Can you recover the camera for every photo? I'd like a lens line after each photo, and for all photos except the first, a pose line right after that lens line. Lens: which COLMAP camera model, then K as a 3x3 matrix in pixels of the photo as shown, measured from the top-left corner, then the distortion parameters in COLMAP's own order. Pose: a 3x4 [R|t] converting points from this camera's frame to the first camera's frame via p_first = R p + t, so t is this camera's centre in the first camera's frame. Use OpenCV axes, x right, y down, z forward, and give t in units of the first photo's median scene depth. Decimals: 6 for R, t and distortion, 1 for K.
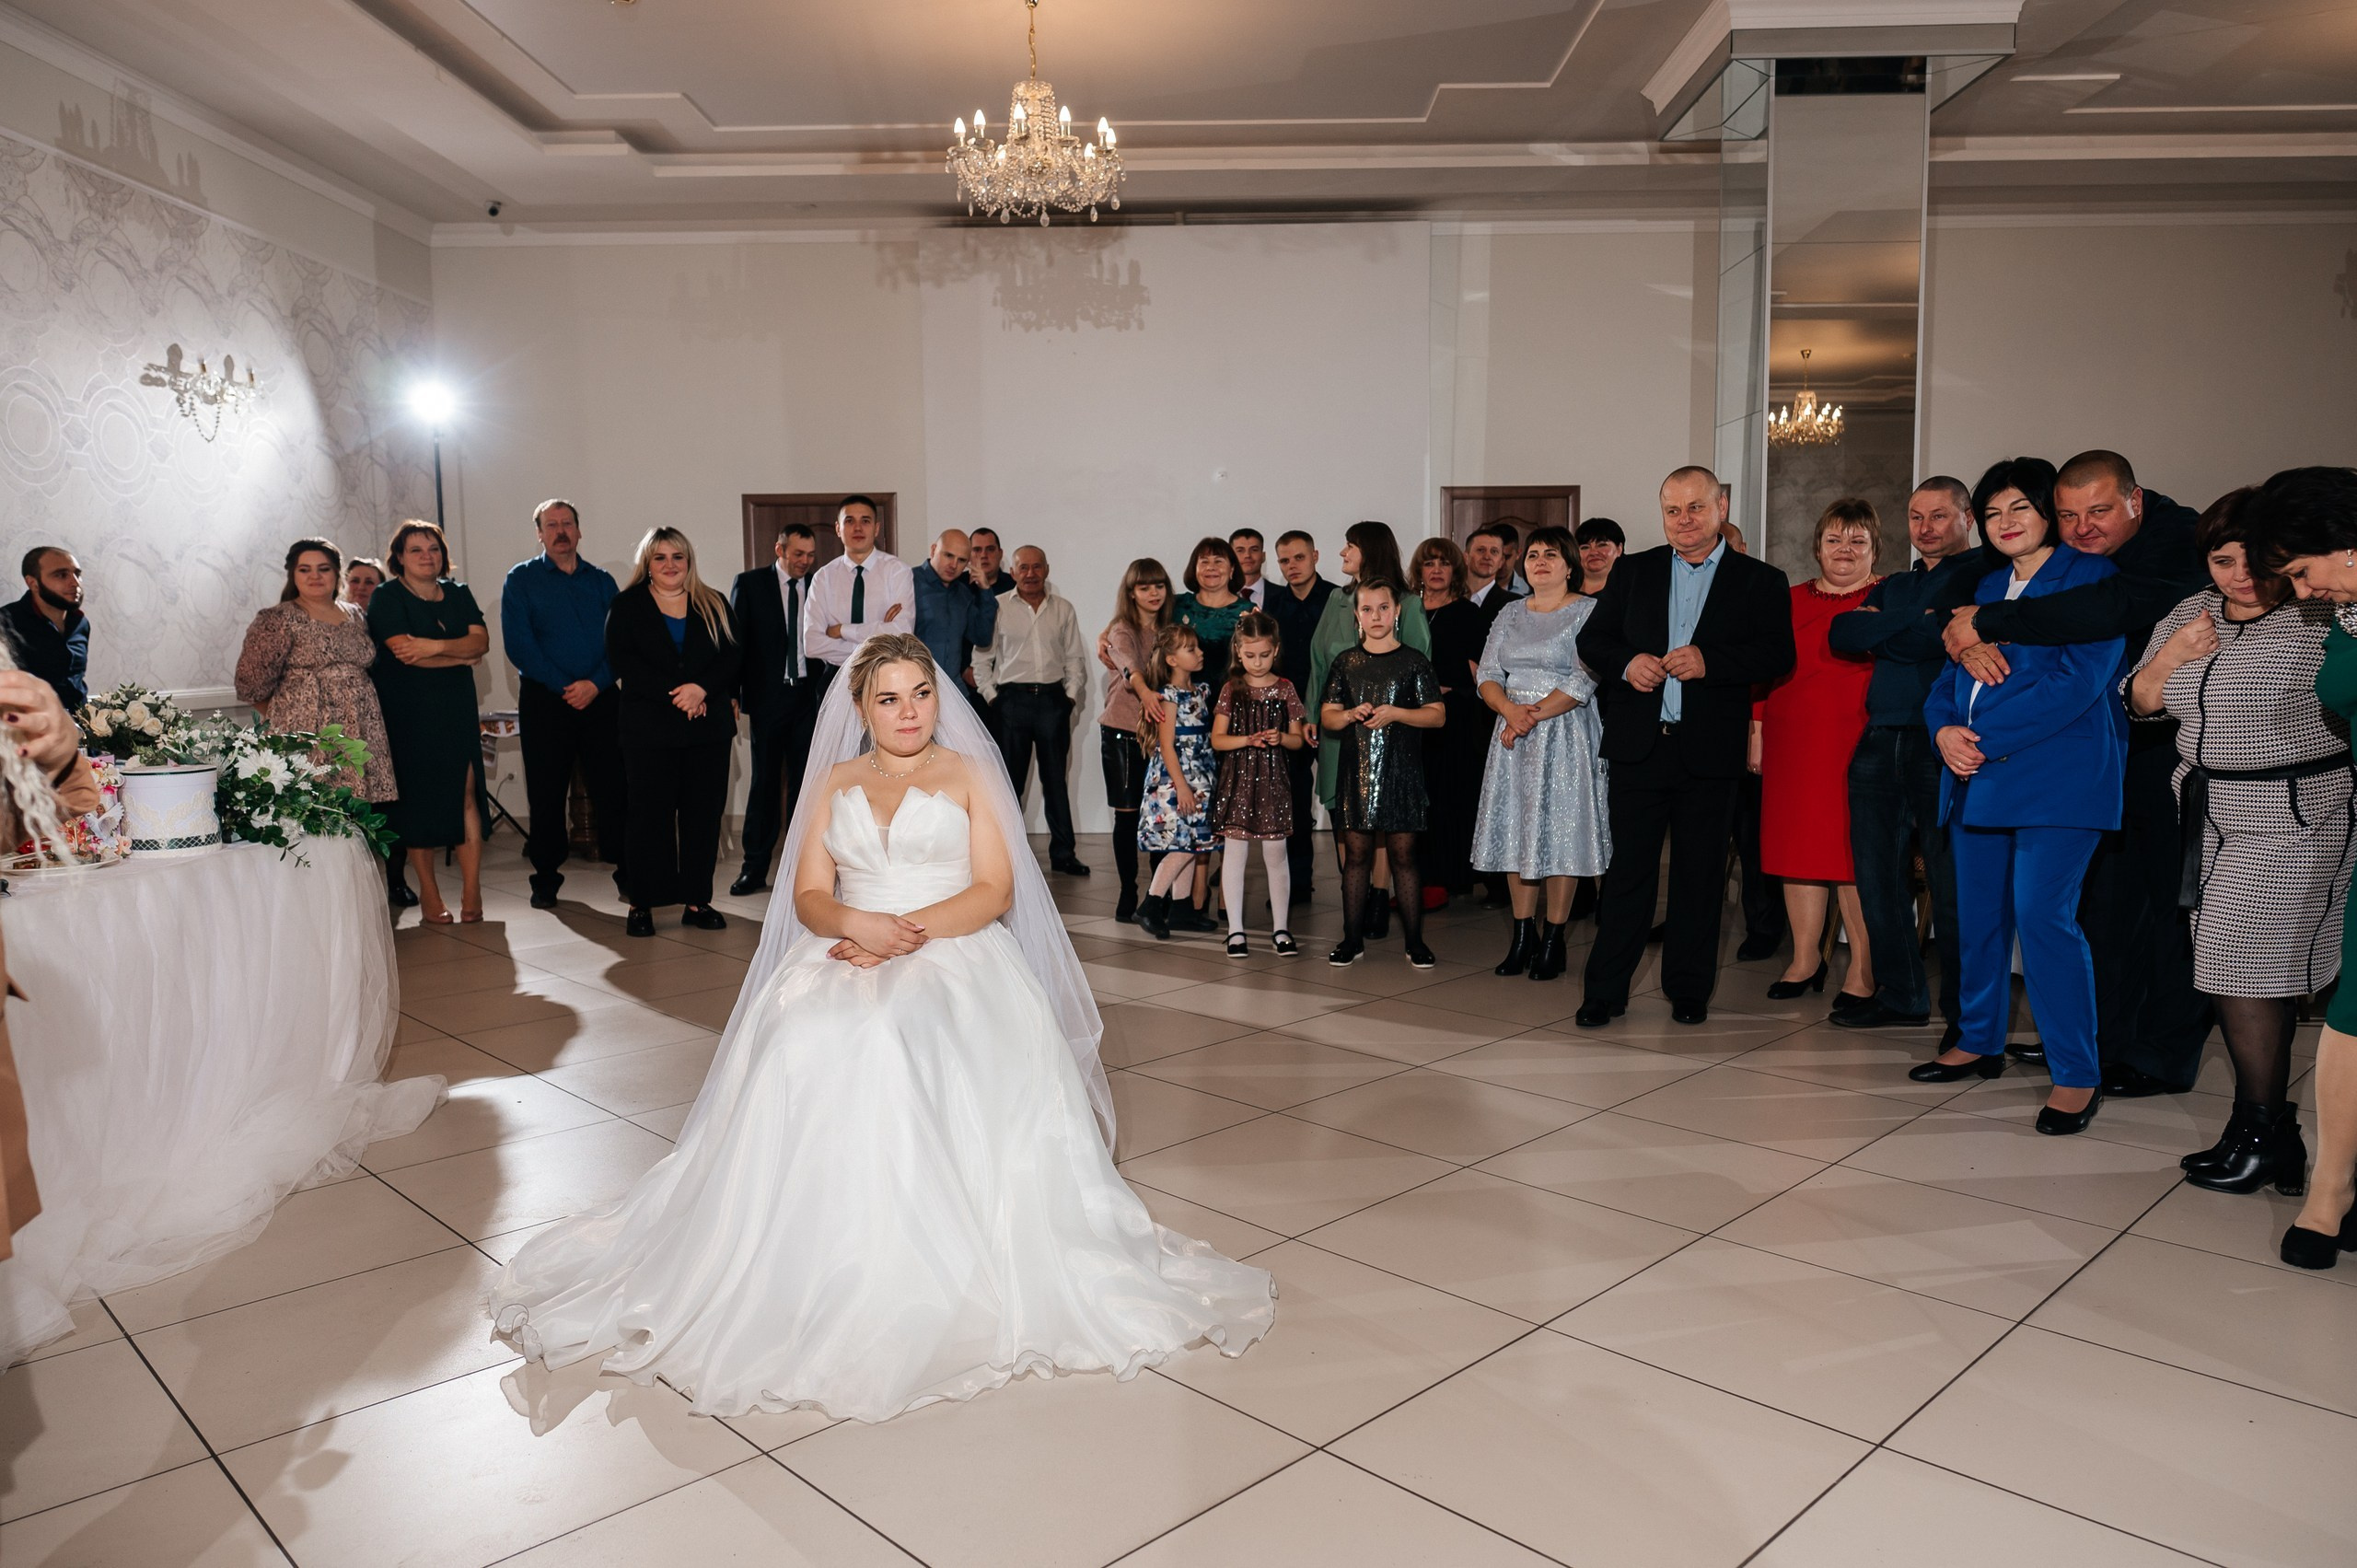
lens RADIAL K [[1692.8, 0, 1172.8], [0, 1692.8, 793.5], [0, 0, 1]] dist [0.002405, -0.000797]
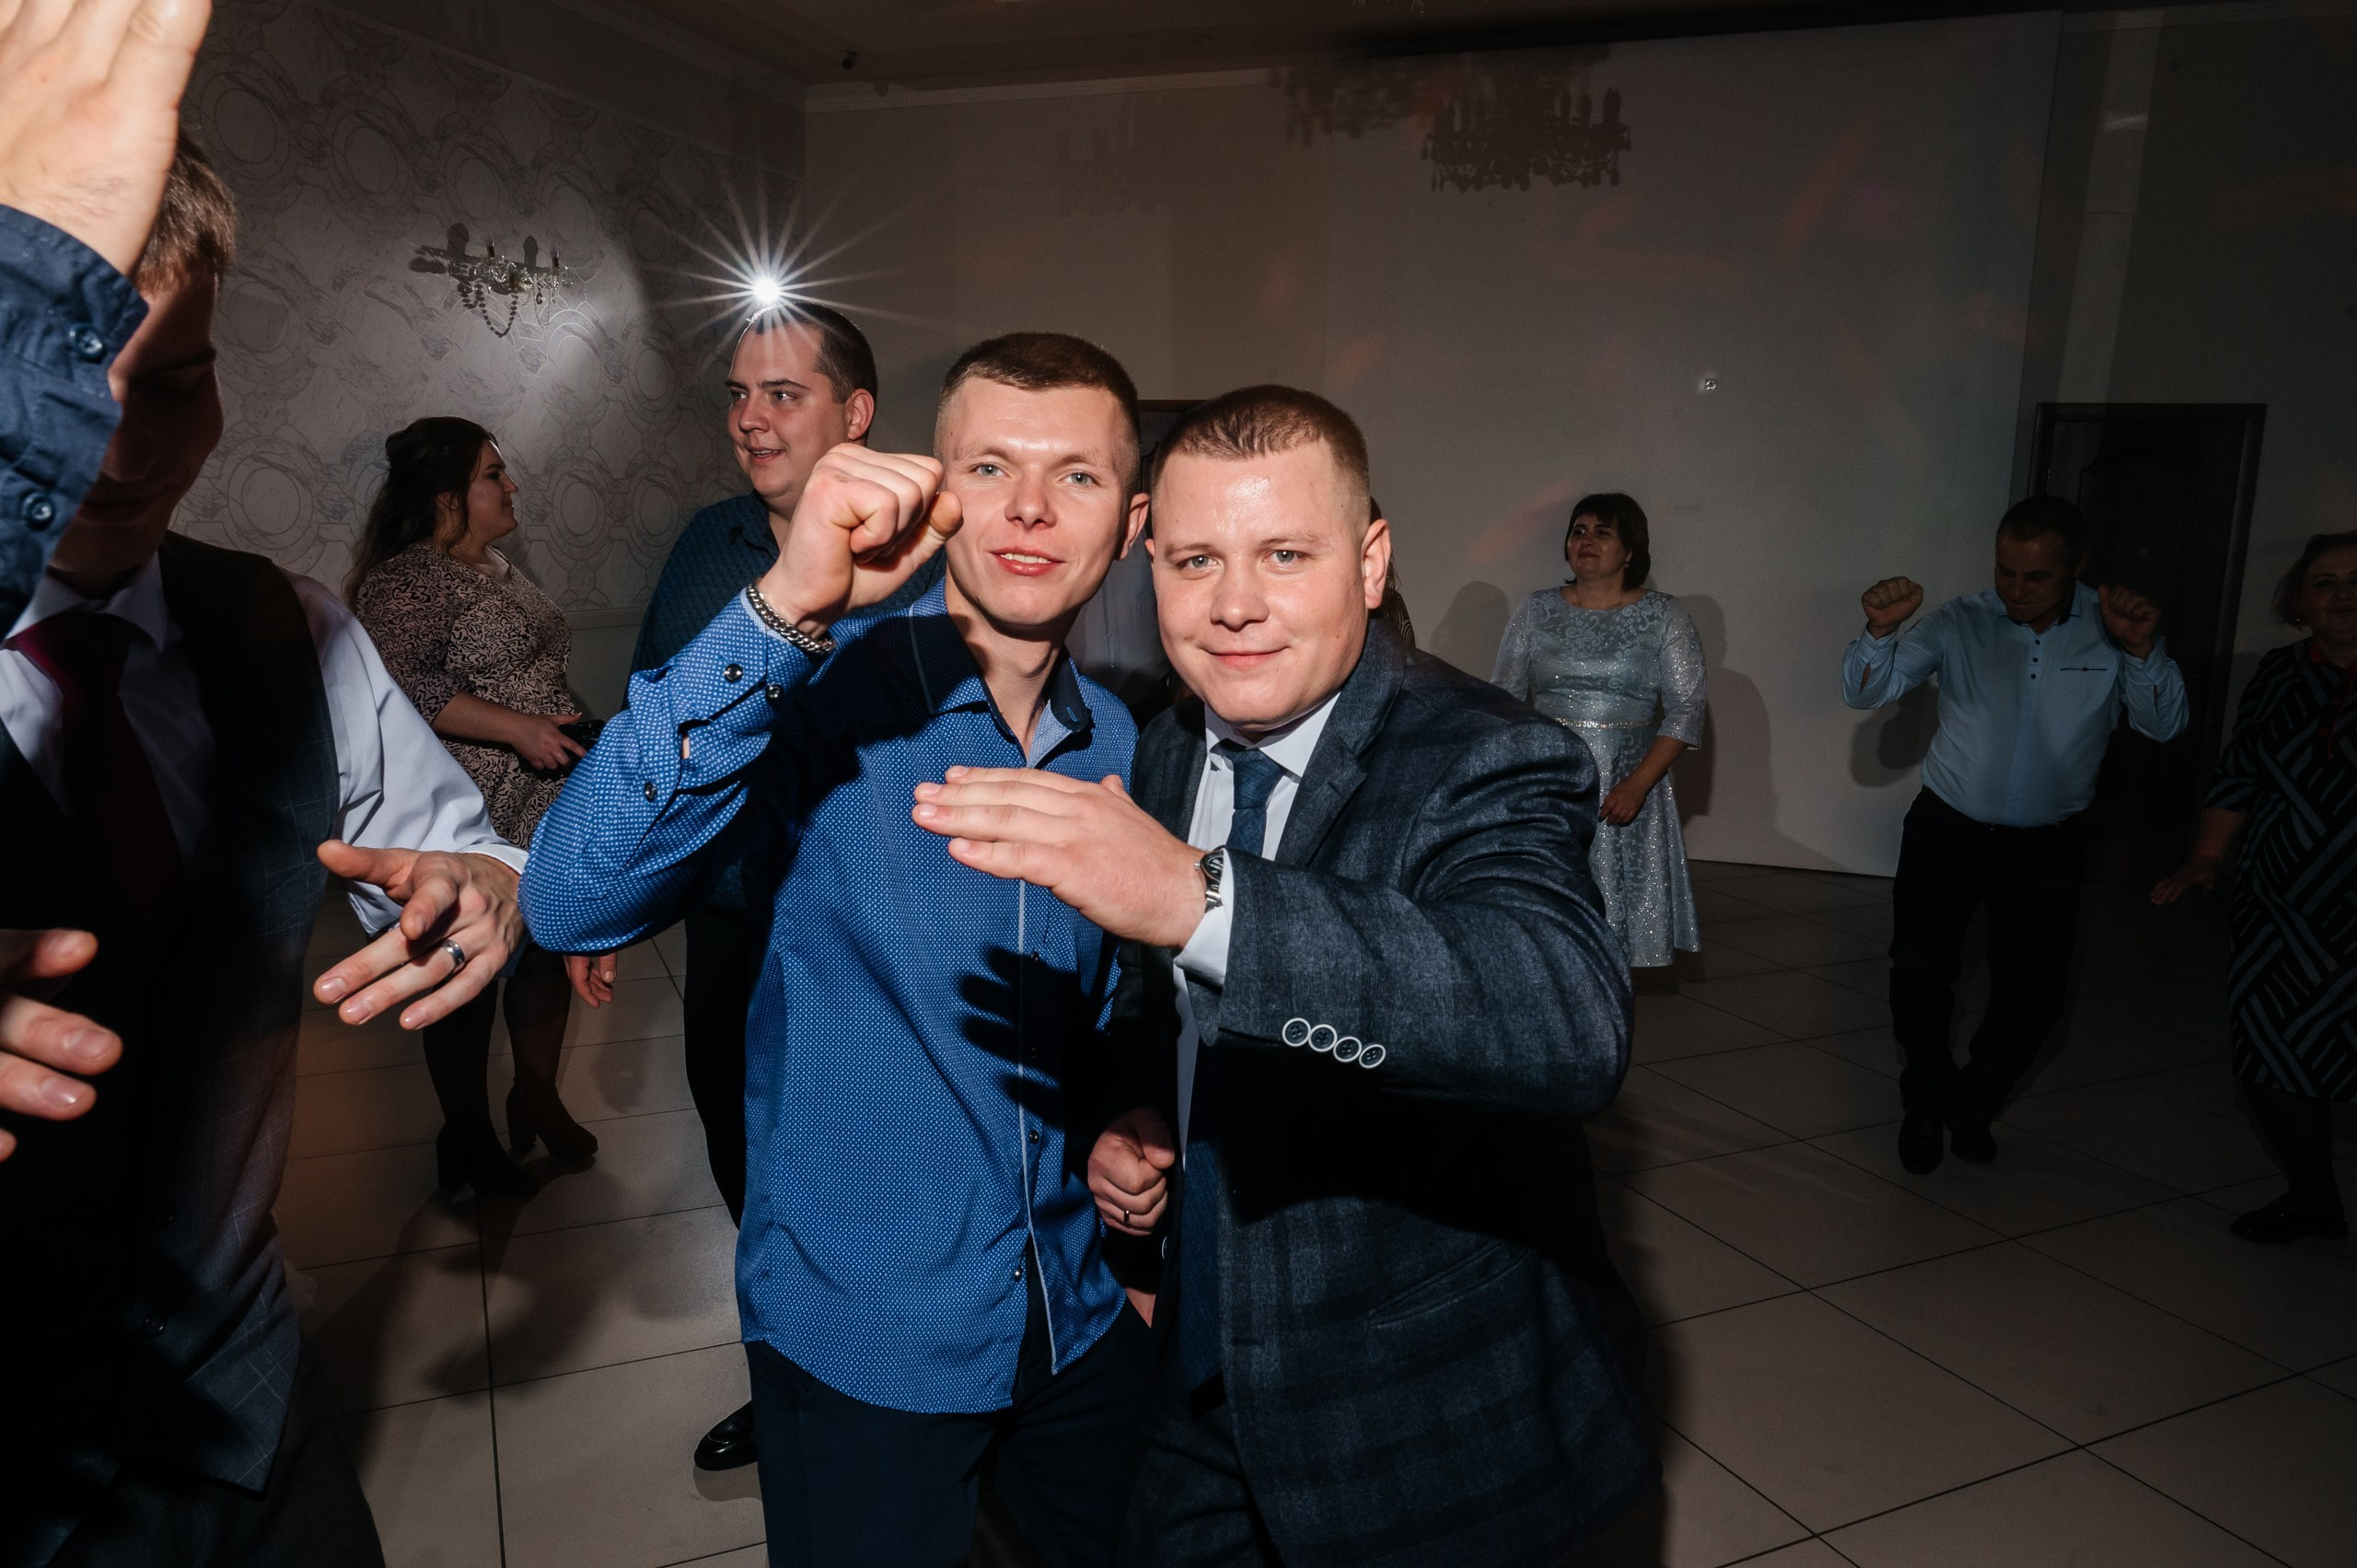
lens RADIAL K [[1651.8, 0, 1172.9], [0, 1651.8, 791.5], [0, 0, 1]] dist [0.005010, 0.002217]
pose [[0.945878, 0.087805, -0.312419, 0.053790], [-0.066819, 0.994768, 0.077278, -0.055791], [0.317570, -0.052220, 0.946796, 0.256084]]
